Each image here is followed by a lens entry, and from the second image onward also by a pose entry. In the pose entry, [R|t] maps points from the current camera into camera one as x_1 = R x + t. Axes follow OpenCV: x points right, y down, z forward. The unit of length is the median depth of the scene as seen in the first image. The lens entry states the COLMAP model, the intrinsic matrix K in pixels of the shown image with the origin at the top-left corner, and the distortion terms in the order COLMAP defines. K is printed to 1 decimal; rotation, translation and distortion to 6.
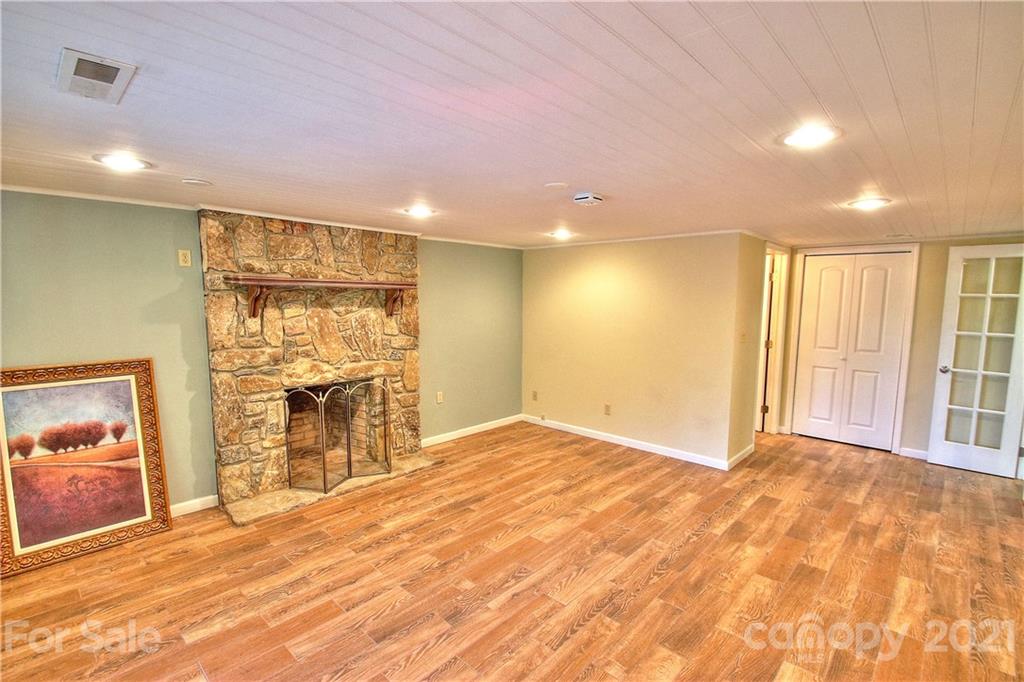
lens RADIAL K [[470.5, 0, 514.8], [0, 470.5, 348.7], [0, 0, 1]] dist [0.002013, -0.011652]
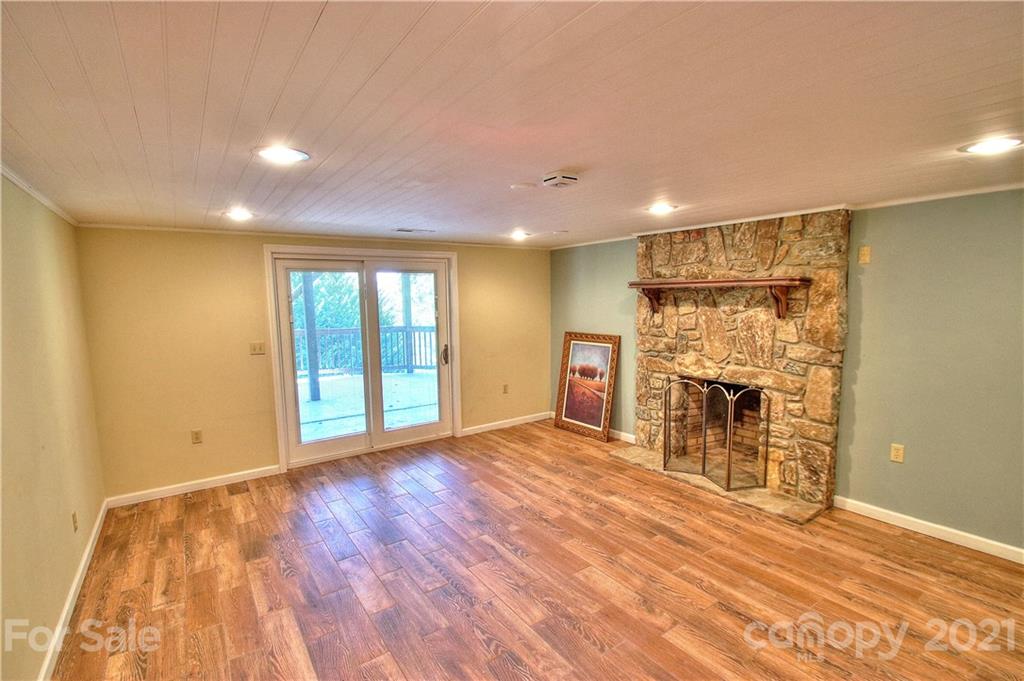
lens RADIAL K [[480.4, 0, 513.2], [0, 480.4, 345.7], [0, 0, 1]] dist [-0.017485, -0.000245]
pose [[-0.217497, 0.095336, -0.971394, 0.757545], [-0.094172, 0.988526, 0.118103, -0.089026], [0.971507, 0.117165, -0.206024, 0.836515]]
